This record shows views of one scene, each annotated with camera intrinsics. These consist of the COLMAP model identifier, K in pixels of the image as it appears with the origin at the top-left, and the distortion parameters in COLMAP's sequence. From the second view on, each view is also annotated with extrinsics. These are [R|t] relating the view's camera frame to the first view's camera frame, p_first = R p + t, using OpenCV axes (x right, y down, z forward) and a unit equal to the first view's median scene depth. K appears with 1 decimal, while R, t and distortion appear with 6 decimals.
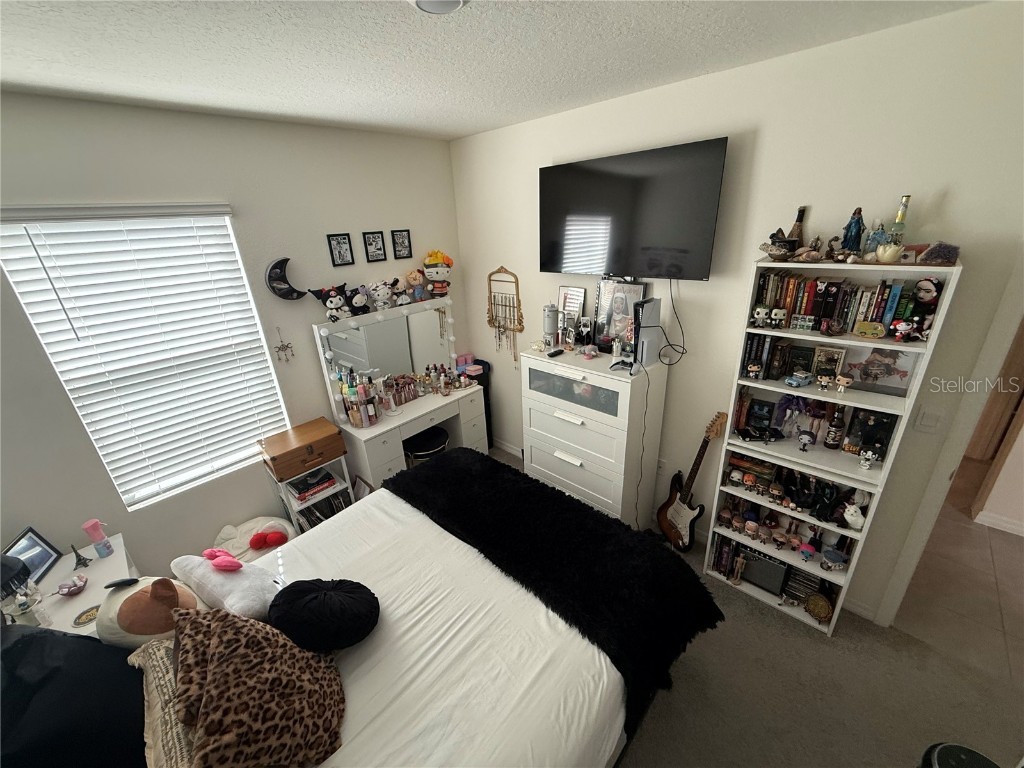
lens RADIAL K [[406.9, 0, 511.8], [0, 406.9, 382.0], [0, 0, 1]] dist [0.001832, 0.000014]
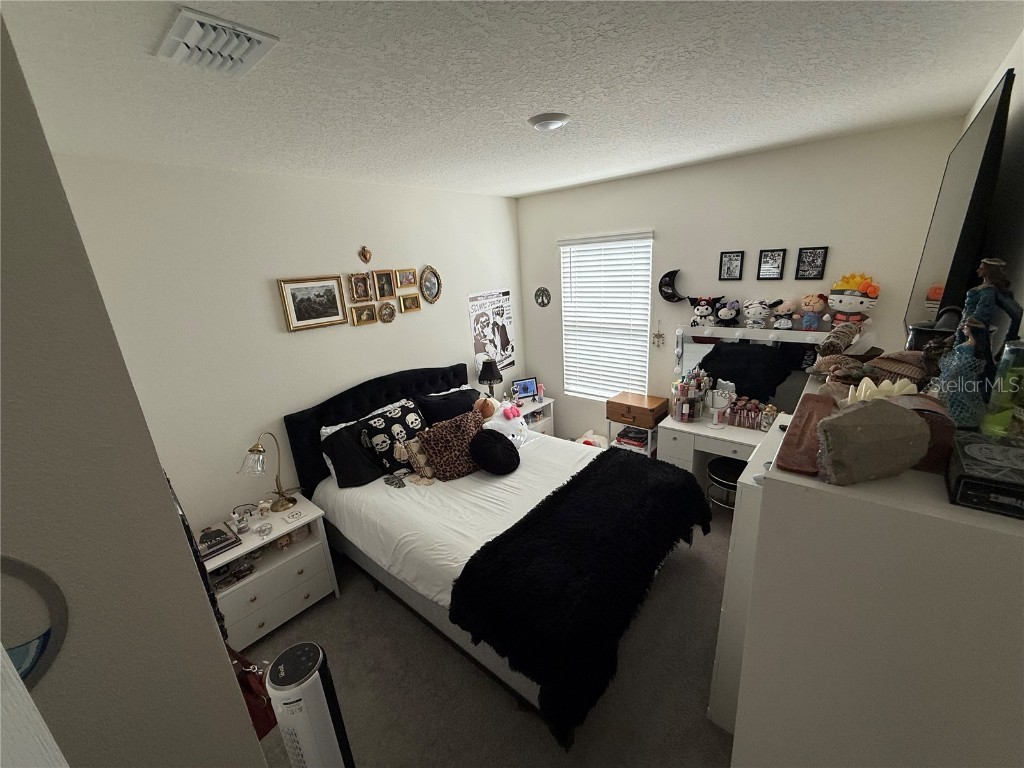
lens RADIAL K [[406.9, 0, 512.2], [0, 406.9, 384.4], [0, 0, 1]] dist [0.001832, 0.000014]
pose [[0.053051, 0.342487, -0.938023, 0.658960], [-0.321574, 0.895167, 0.308652, -0.183790], [0.945397, 0.285270, 0.157625, 0.356109]]
